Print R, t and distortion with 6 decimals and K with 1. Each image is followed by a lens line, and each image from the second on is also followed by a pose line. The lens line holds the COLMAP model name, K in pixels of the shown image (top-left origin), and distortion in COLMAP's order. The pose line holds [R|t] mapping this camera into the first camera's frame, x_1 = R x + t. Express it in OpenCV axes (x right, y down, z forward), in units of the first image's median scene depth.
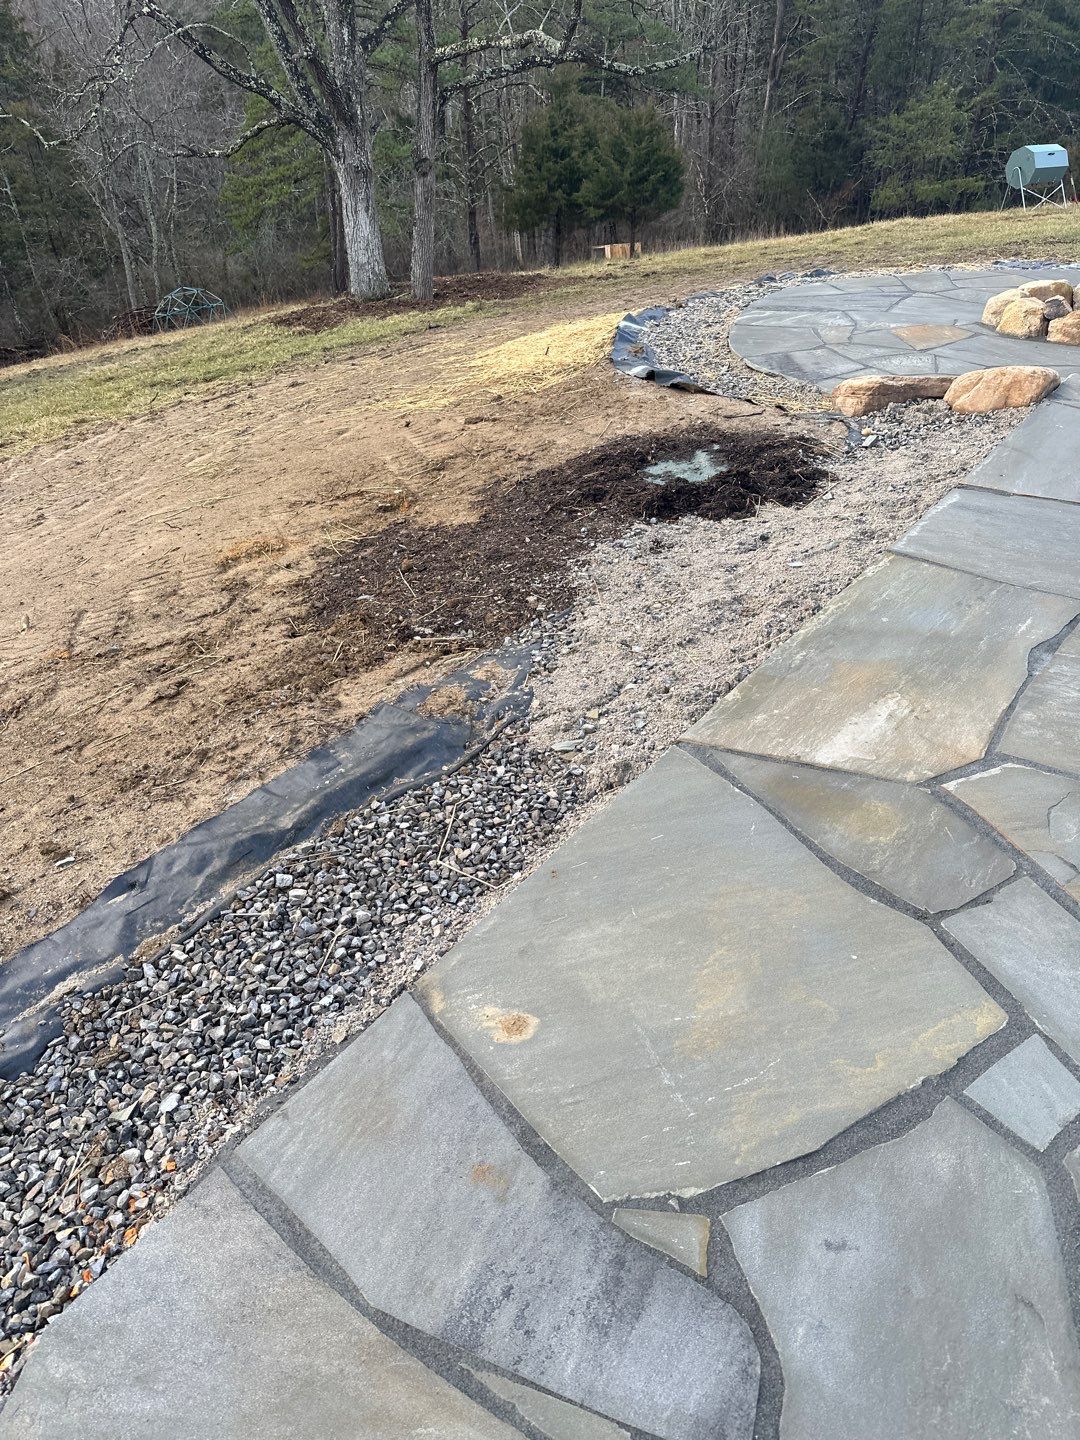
lens RADIAL K [[1032.9, 0, 569.1], [0, 1032.9, 722.4], [0, 0, 1]] dist [0.080497, -0.050796]
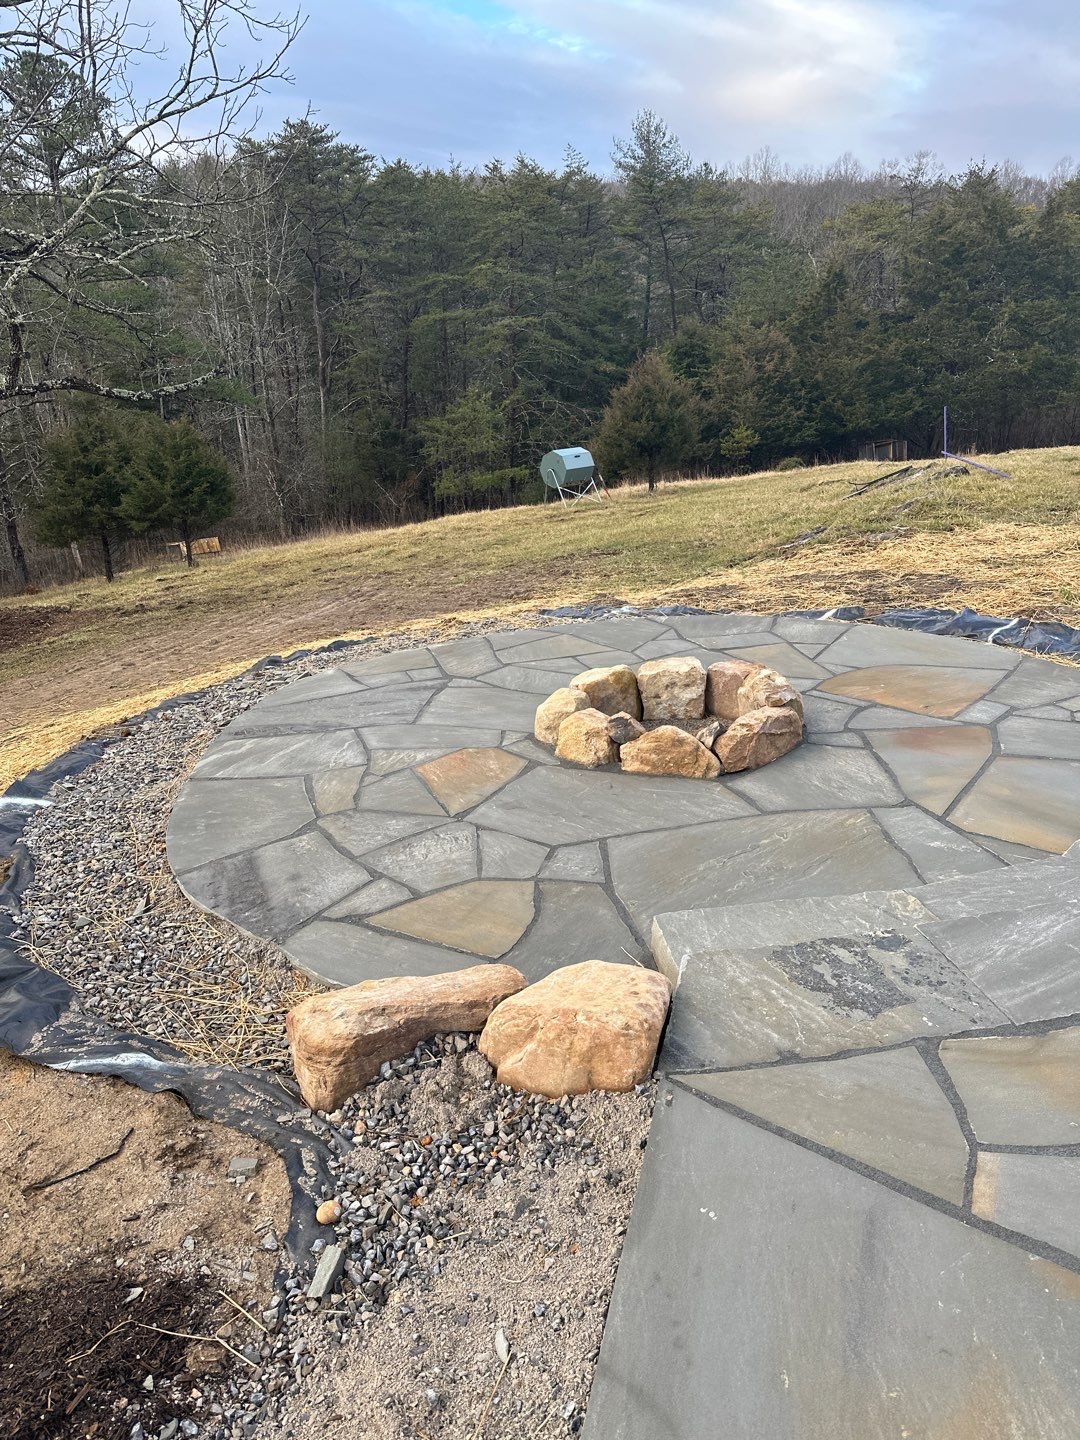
lens RADIAL K [[1005.5, 0, 543.4], [0, 1005.5, 757.8], [0, 0, 1]] dist [0.124791, -0.158014]
pose [[0.939070, -0.147266, 0.310580, 0.057218], [0.204135, 0.965907, -0.159224, -0.082288], [-0.276543, 0.212923, 0.937117, 0.110770]]
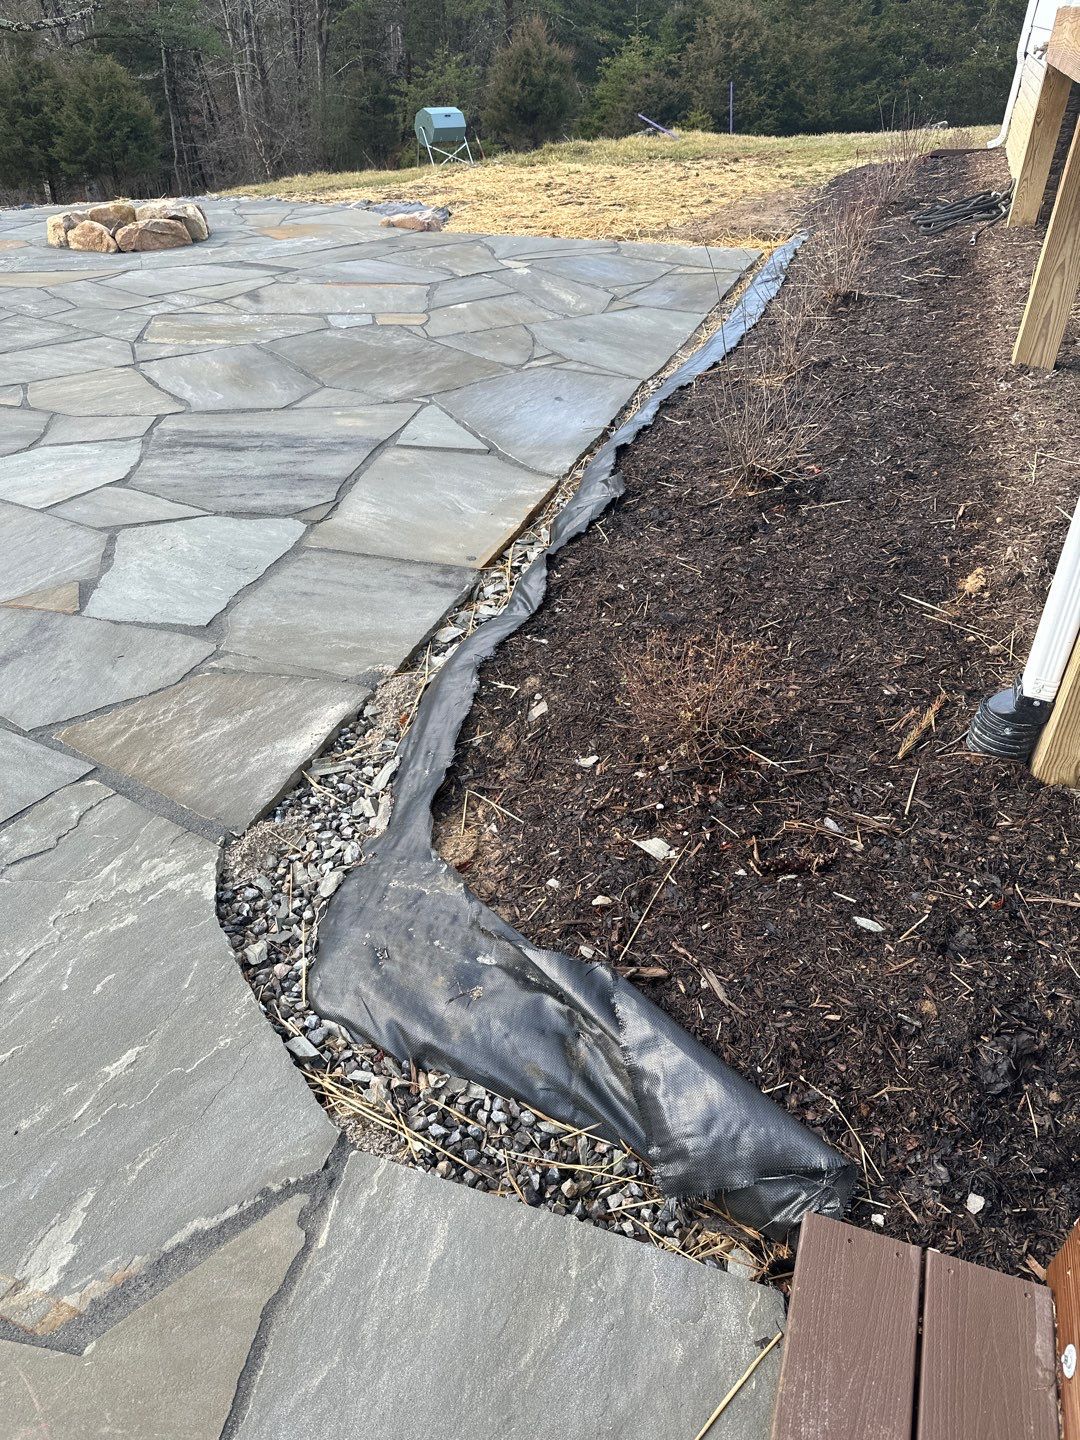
lens RADIAL K [[1034.0, 0, 540.0], [0, 1034.0, 720.0], [0, 0, 1]] dist [-0.001184, 0.008876]
pose [[0.962516, -0.130195, 0.237932, 0.182850], [0.122420, 0.991354, 0.047231, 0.055389], [-0.242024, -0.016333, 0.970133, -0.093826]]
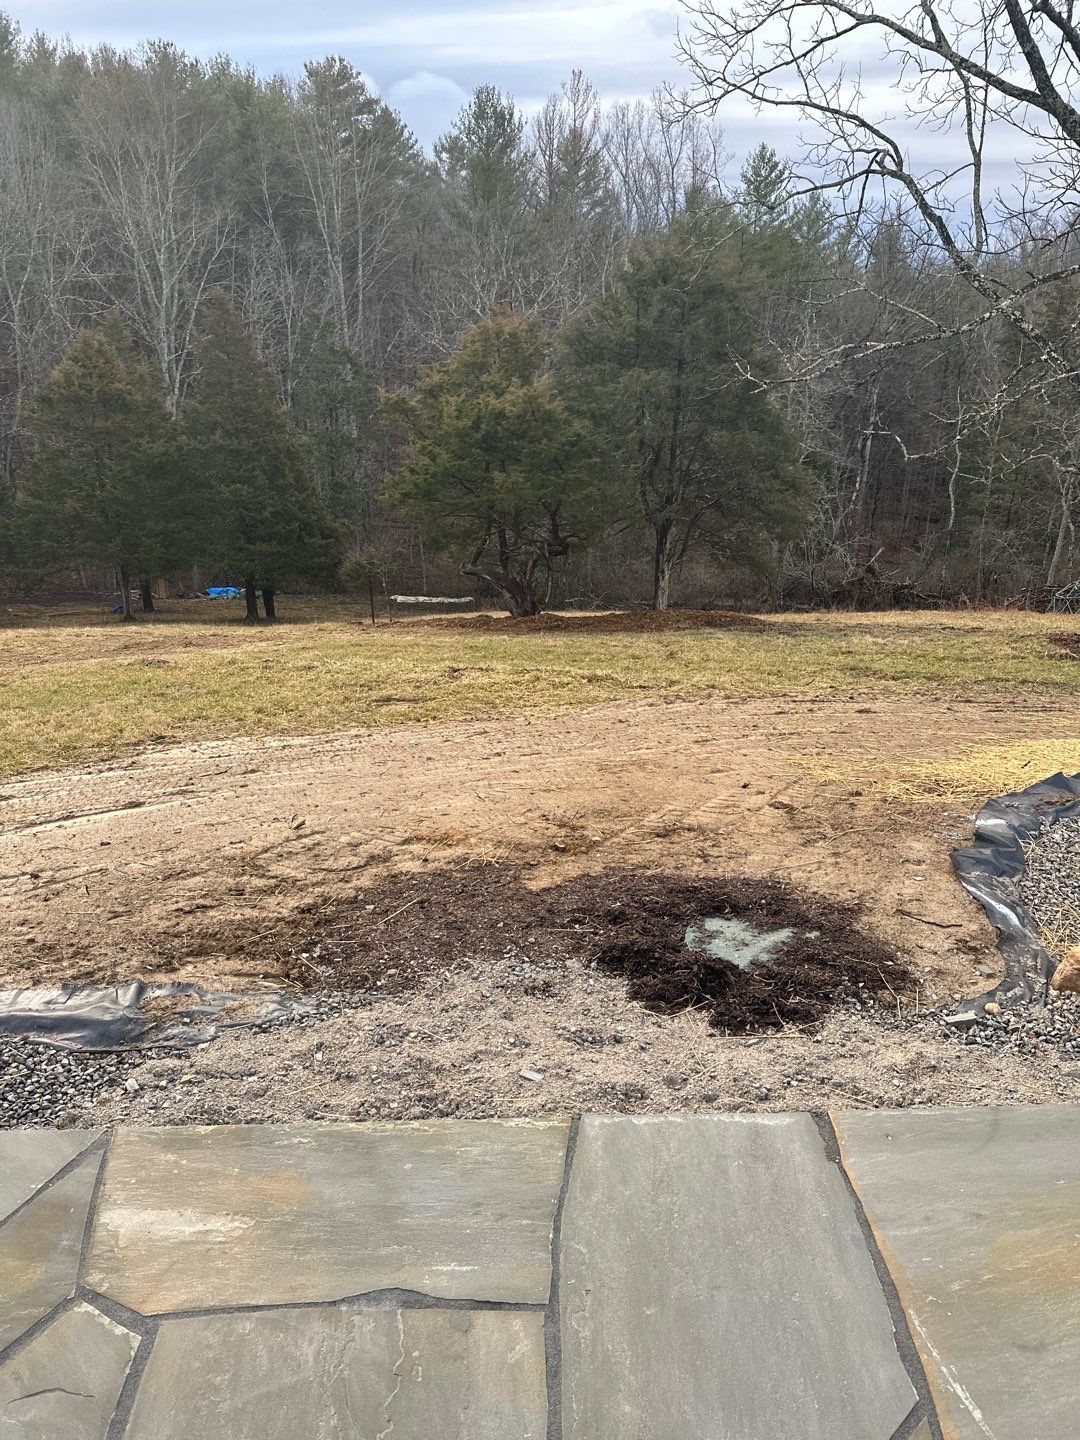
lens RADIAL K [[1005.5, 0, 543.4], [0, 1005.5, 757.8], [0, 0, 1]] dist [0.124791, -0.158014]
pose [[0.609097, 0.325580, -0.723186, 0.123906], [-0.451752, 0.891895, 0.021049, -0.067057], [0.651860, 0.313880, 0.690332, 0.044011]]
